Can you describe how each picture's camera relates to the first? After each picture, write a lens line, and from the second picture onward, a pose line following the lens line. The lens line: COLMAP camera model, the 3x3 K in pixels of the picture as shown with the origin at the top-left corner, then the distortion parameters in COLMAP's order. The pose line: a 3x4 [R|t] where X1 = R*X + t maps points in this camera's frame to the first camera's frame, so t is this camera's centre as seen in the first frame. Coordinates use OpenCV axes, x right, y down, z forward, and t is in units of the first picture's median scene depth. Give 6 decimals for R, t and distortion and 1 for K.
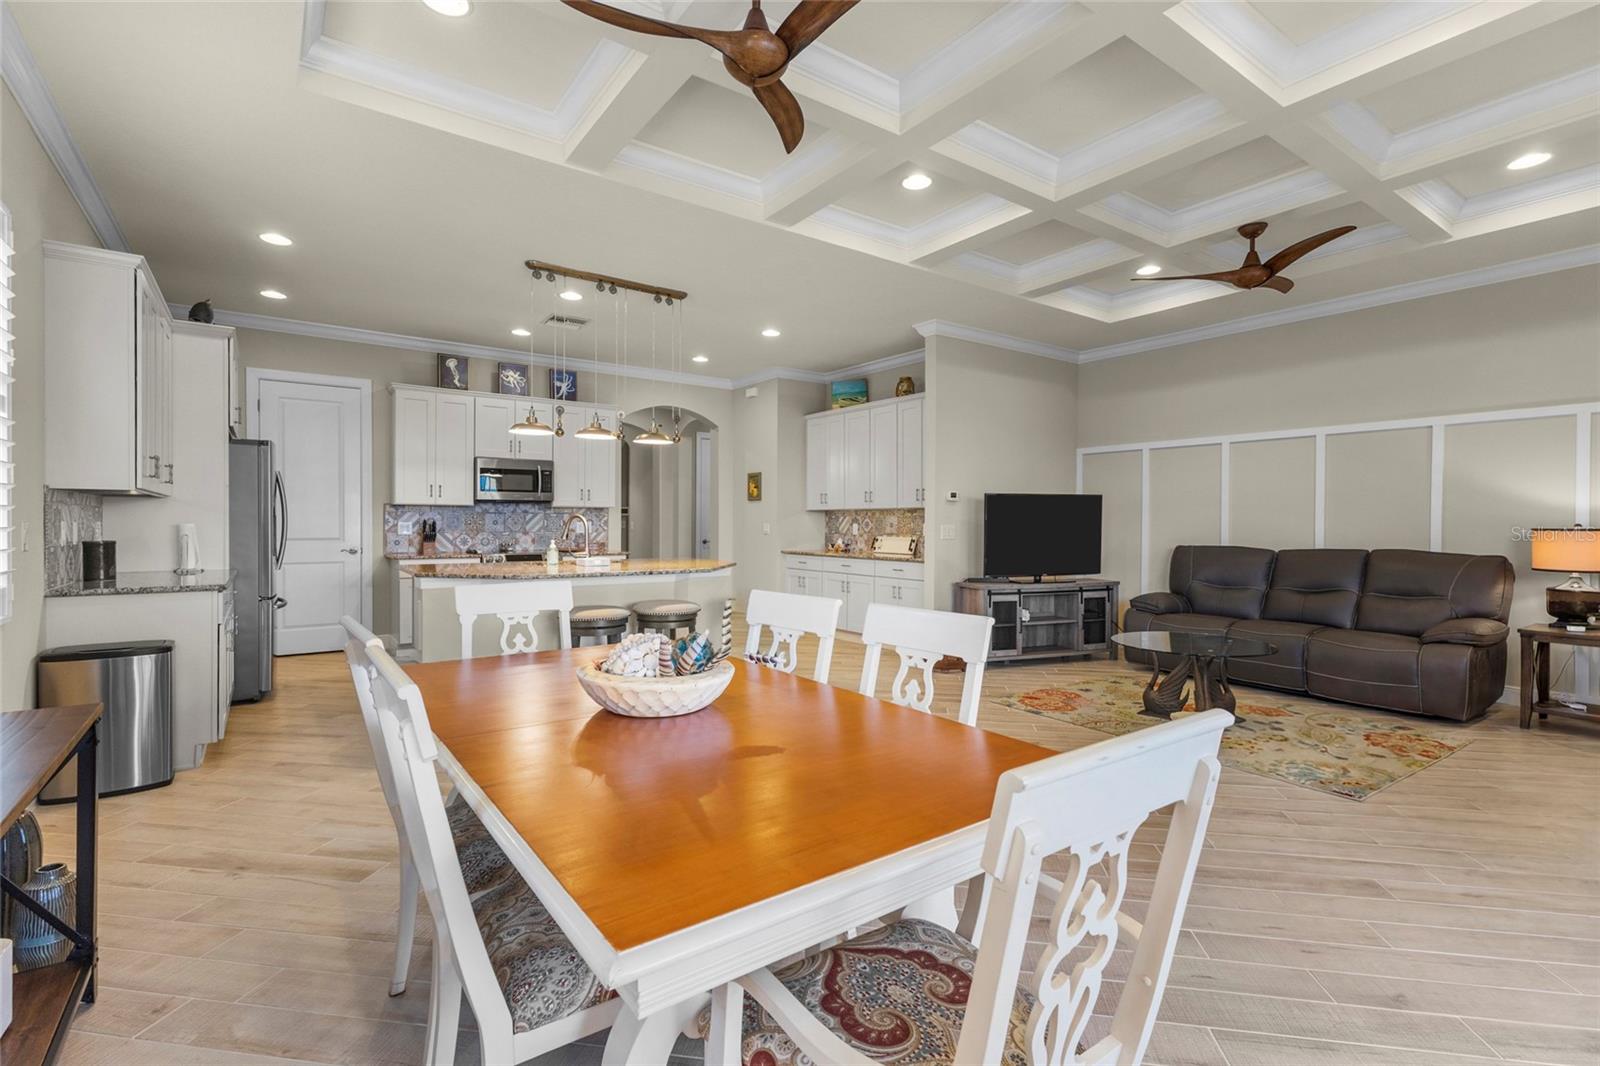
lens RADIAL K [[742.6, 0, 801.3], [0, 742.6, 528.6], [0, 0, 1]] dist [0.003648, 0.000252]
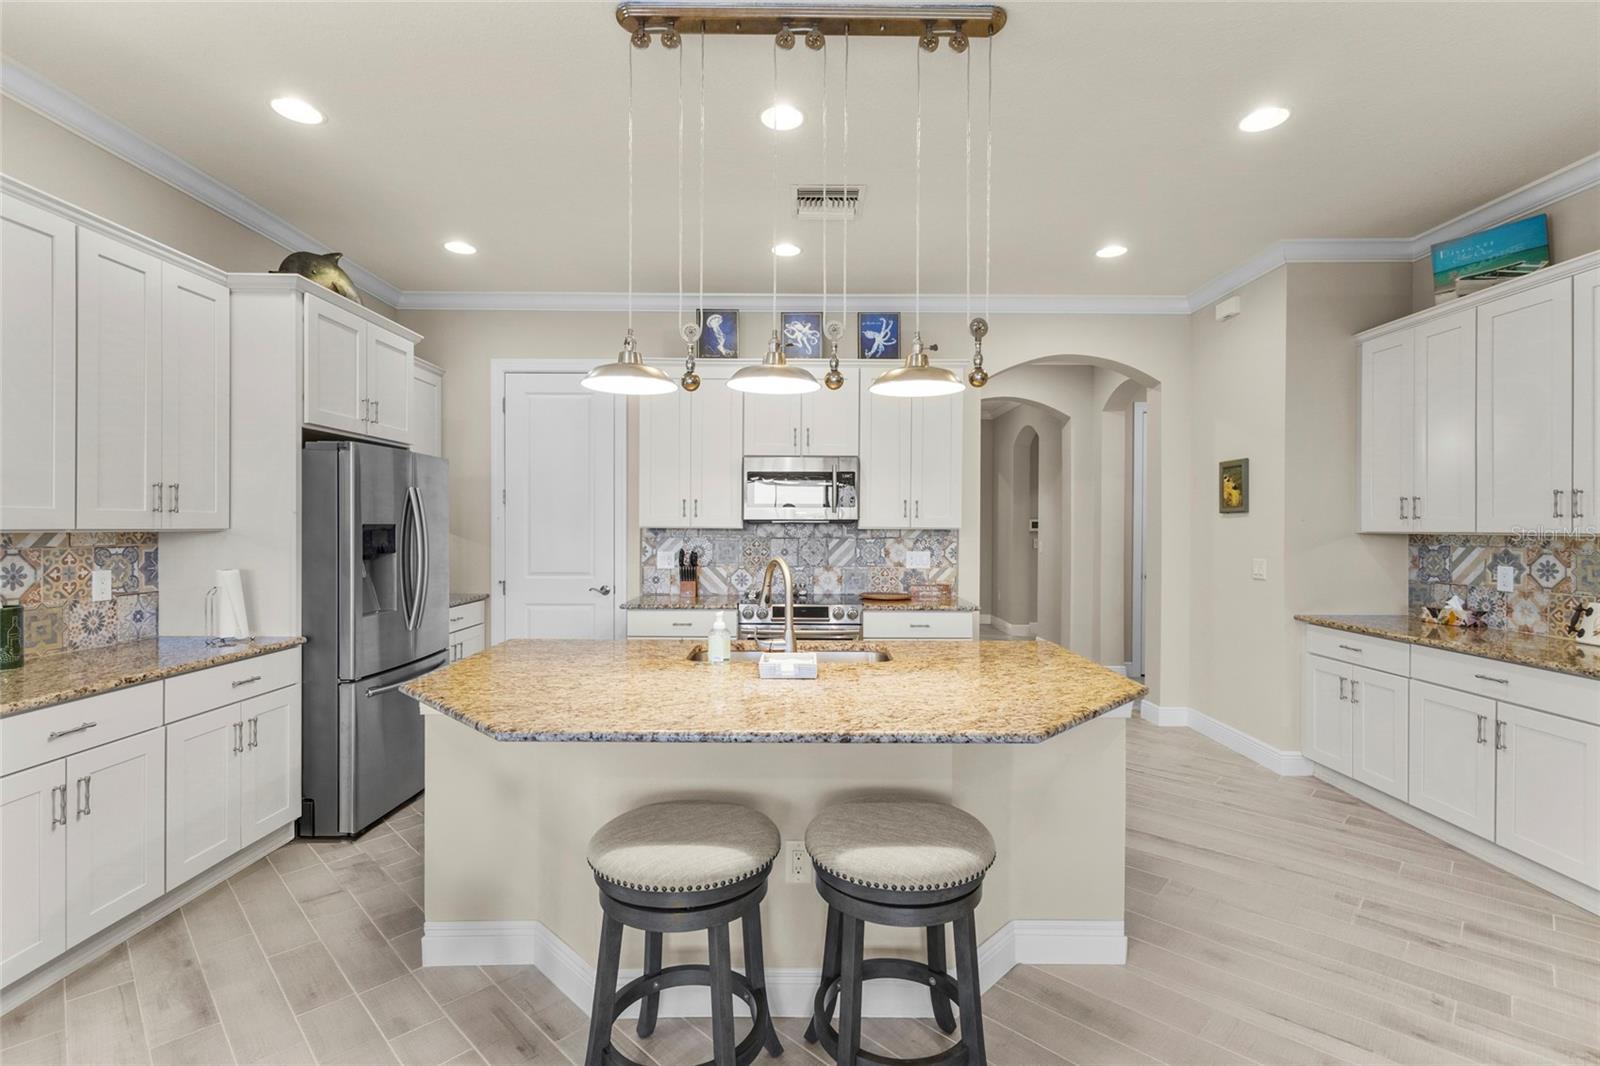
lens RADIAL K [[742.6, 0, 796.8], [0, 742.6, 525.1], [0, 0, 1]] dist [0.003648, 0.000252]
pose [[0.811766, -0.000975, -0.583982, -0.008137], [-0.005199, 0.999947, -0.008897, -0.026331], [0.583959, 0.010258, 0.811718, 0.447505]]
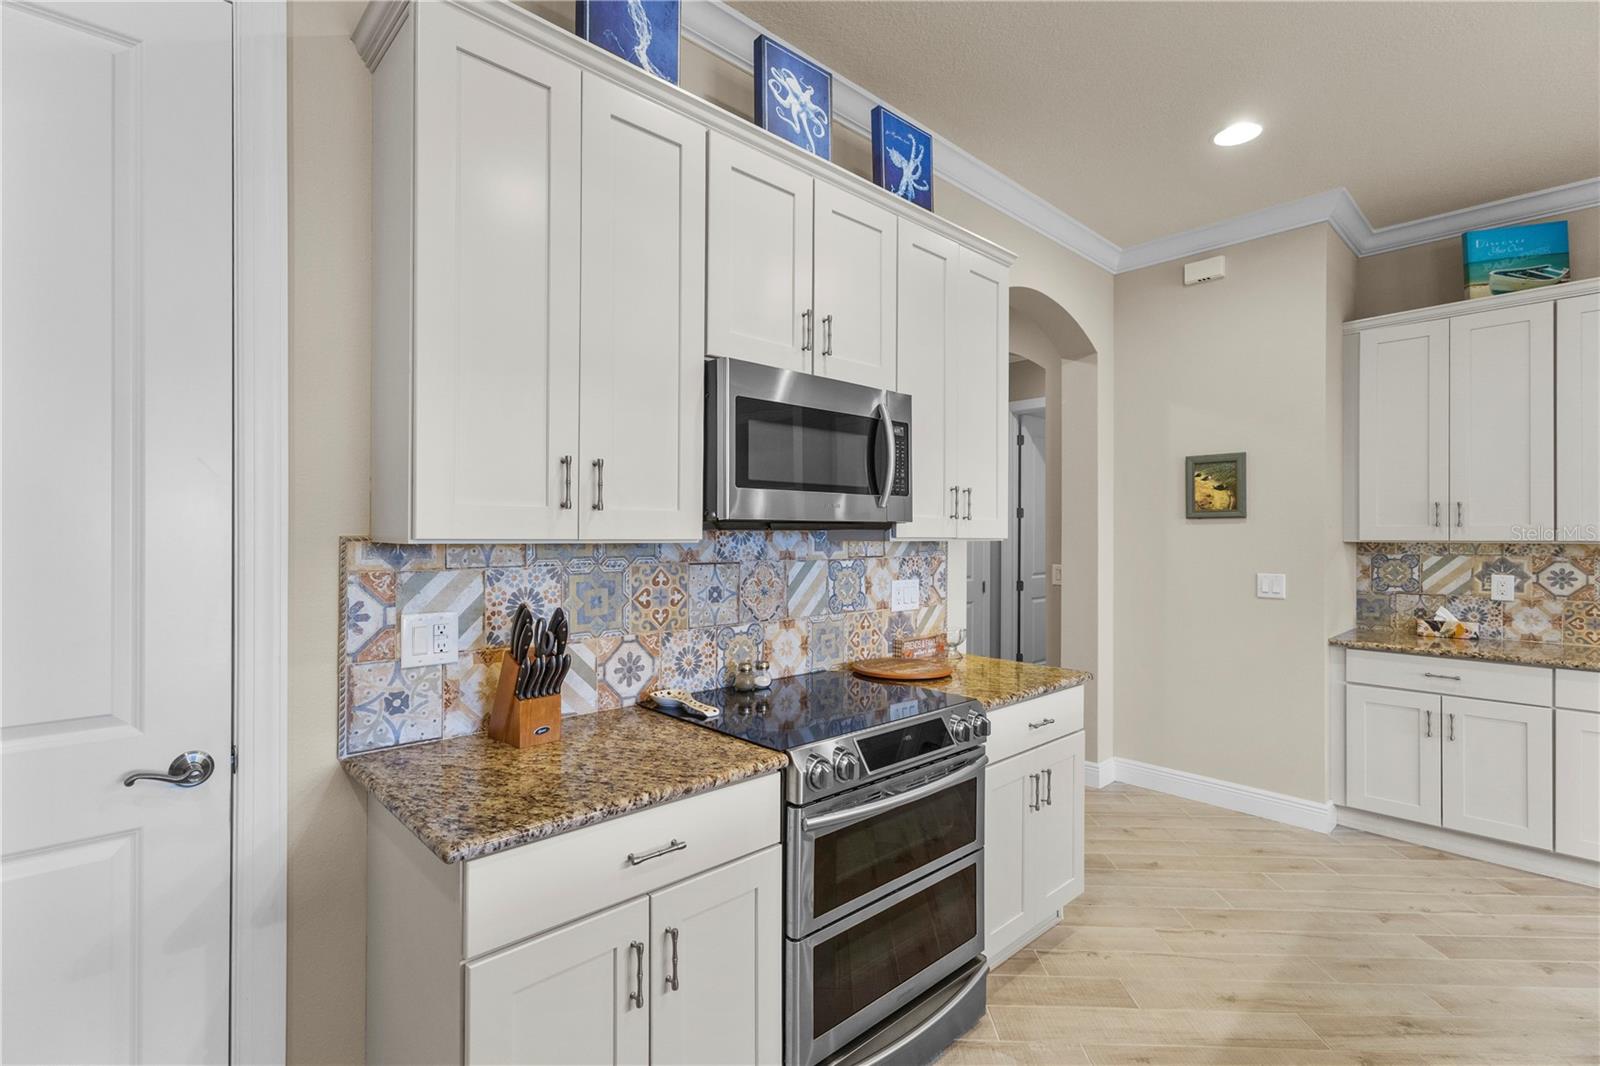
lens RADIAL K [[742.6, 0, 793.4], [0, 742.6, 531.5], [0, 0, 1]] dist [0.003648, 0.000252]
pose [[0.991767, -0.001120, 0.128052, -0.409227], [0.002718, 0.999921, -0.012302, -0.029257], [-0.128029, 0.012548, 0.991691, 0.682886]]
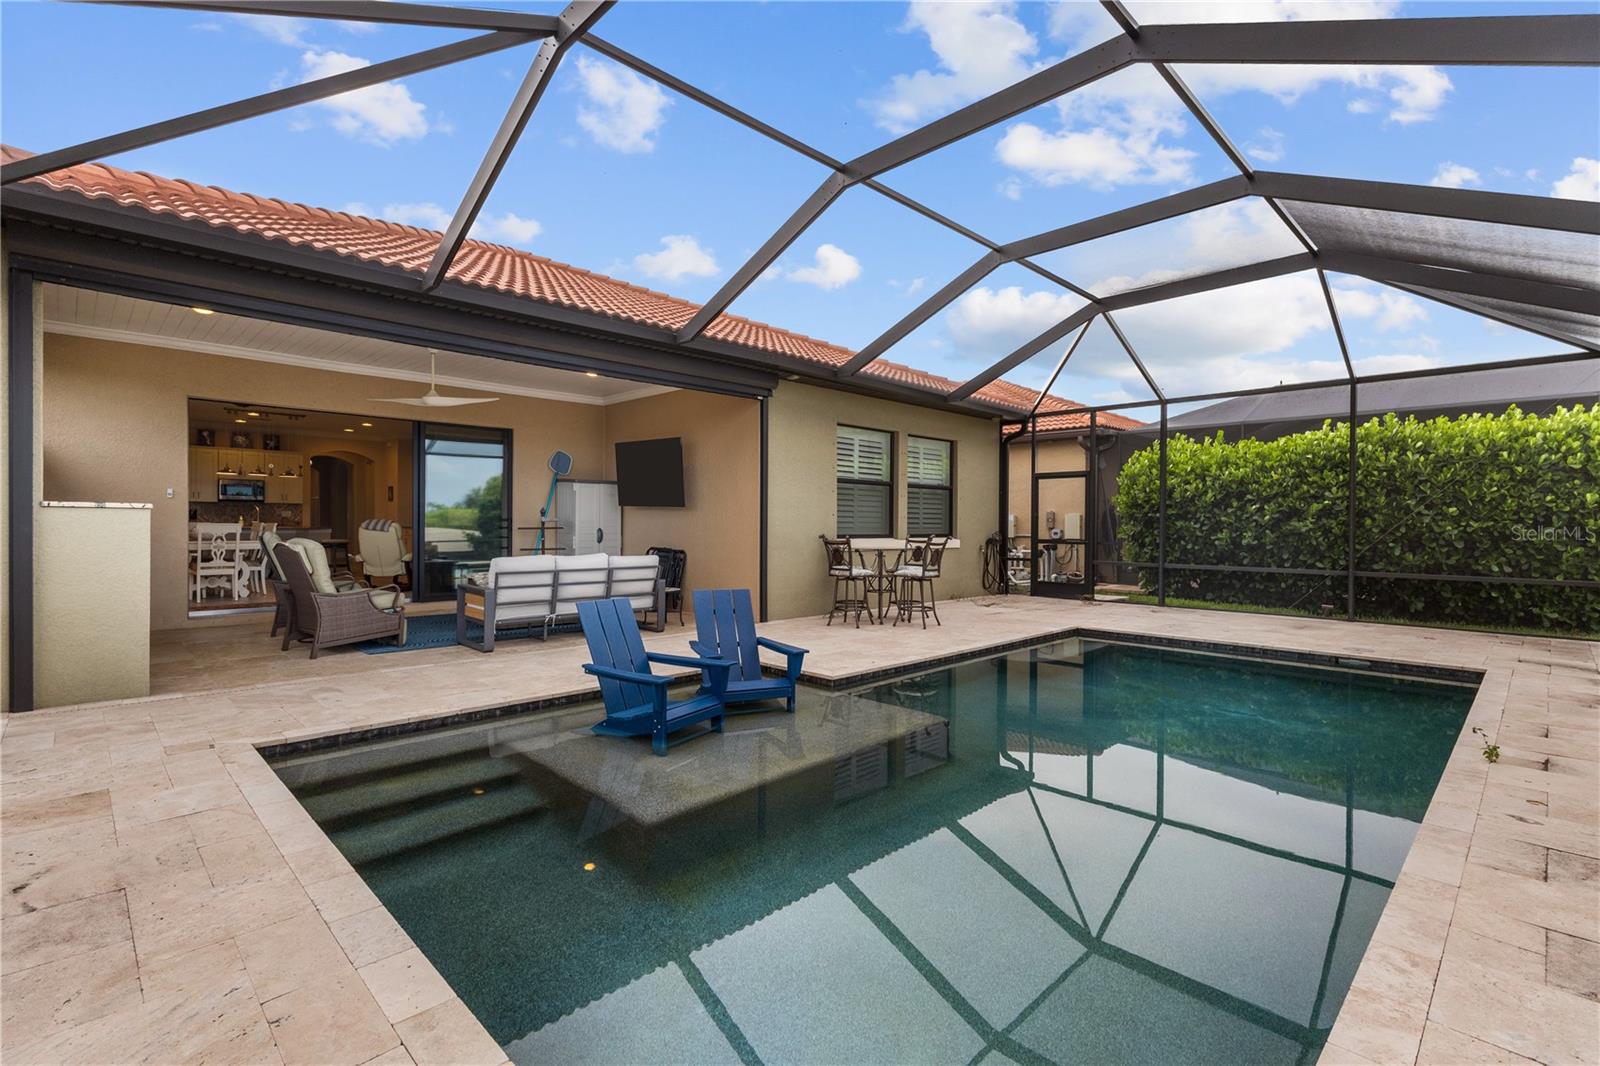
lens RADIAL K [[742.6, 0, 814.3], [0, 742.6, 527.3], [0, 0, 1]] dist [0.003648, 0.000252]
pose [[0.985825, 0.004066, 0.167729, 0.782183], [-0.003881, 0.999991, -0.001430, 0.032477], [-0.167733, 0.000759, 0.985832, -1.216365]]
